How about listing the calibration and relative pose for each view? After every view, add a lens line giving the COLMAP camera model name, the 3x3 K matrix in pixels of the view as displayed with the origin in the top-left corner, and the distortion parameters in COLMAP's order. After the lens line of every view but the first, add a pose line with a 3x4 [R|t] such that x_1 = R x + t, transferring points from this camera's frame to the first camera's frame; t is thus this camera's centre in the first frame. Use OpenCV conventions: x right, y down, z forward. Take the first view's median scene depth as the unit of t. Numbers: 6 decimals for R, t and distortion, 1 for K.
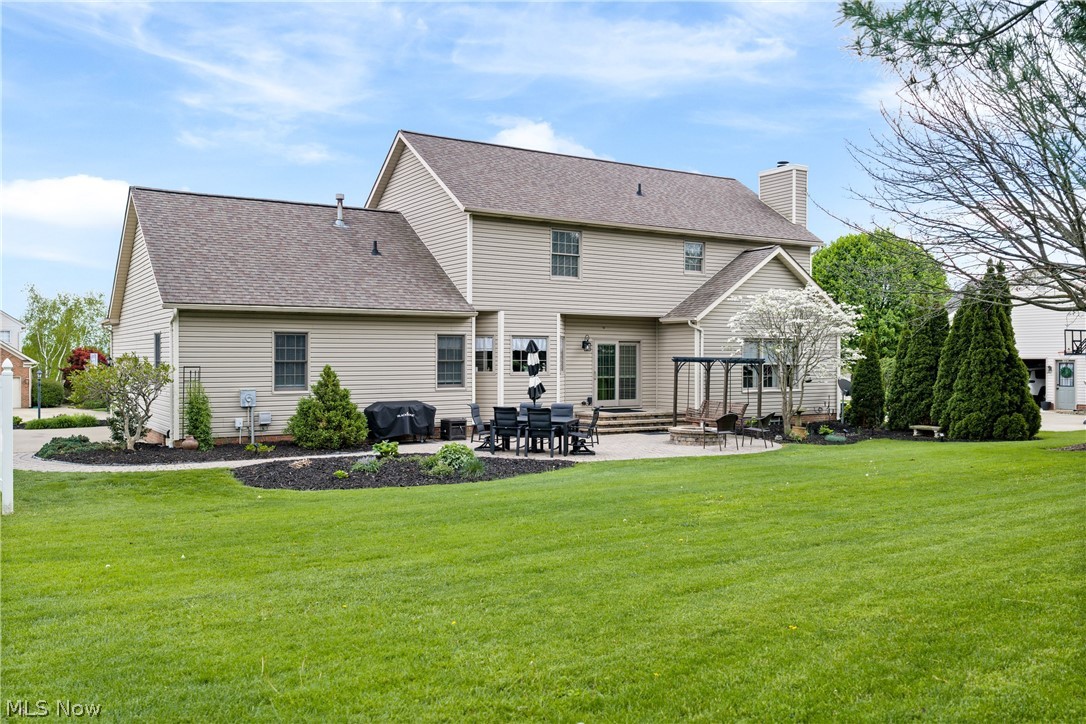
lens RADIAL K [[900.6, 0, 543.3], [0, 900.6, 366.7], [0, 0, 1]] dist [-0.001648, -0.011207]
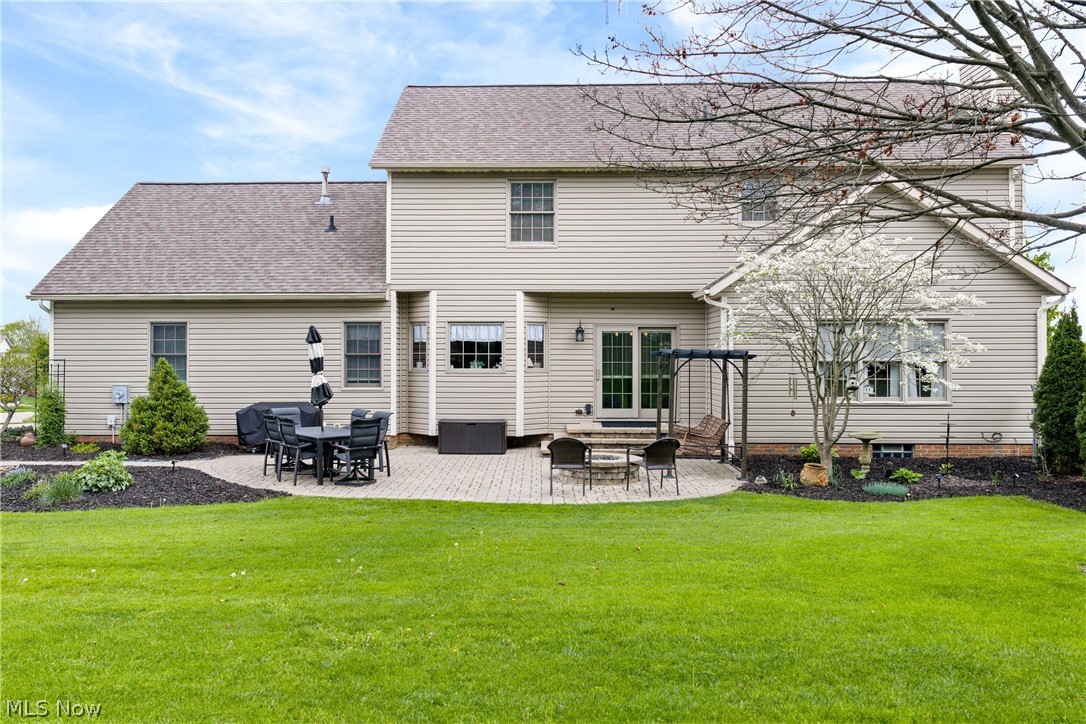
lens RADIAL K [[900.6, 0, 537.3], [0, 900.6, 361.2], [0, 0, 1]] dist [-0.001648, -0.011207]
pose [[0.829114, 0.003289, -0.559070, 0.444755], [-0.005258, 0.999984, -0.001915, 0.000399], [0.559055, 0.004527, 0.829118, 0.381192]]
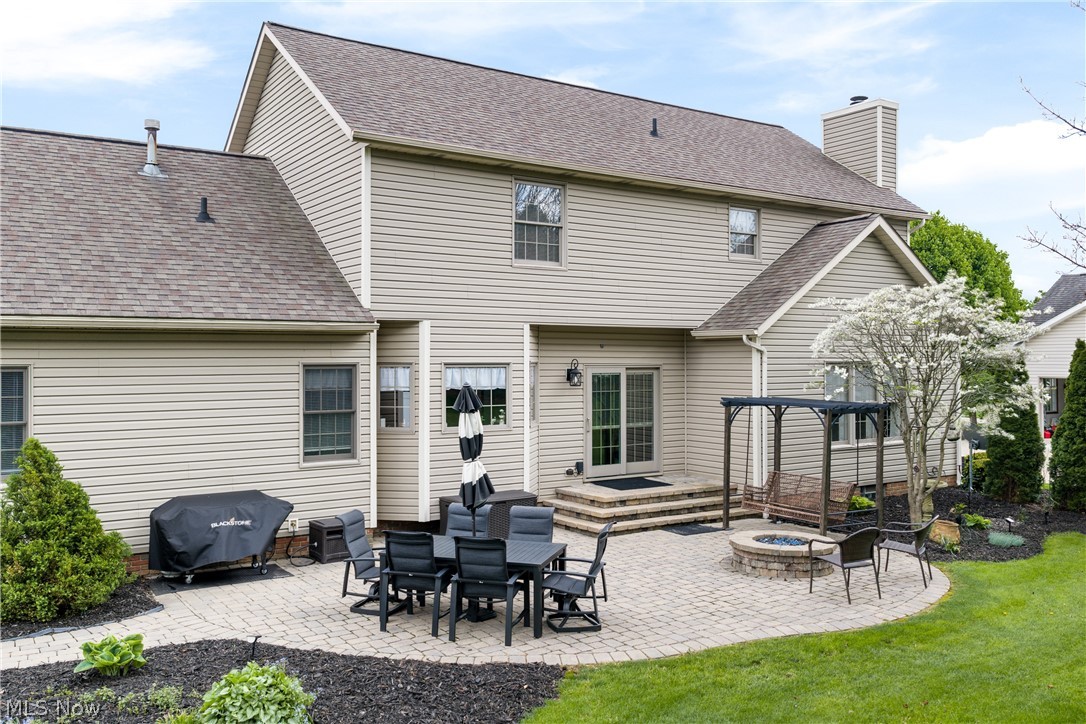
lens RADIAL K [[900.6, 0, 542.5], [0, 900.6, 355.9], [0, 0, 1]] dist [-0.001648, -0.011207]
pose [[0.999662, -0.002561, 0.025866, 0.011842], [0.002887, 0.999916, -0.012602, -0.030794], [-0.025831, 0.012672, 0.999586, 0.411812]]
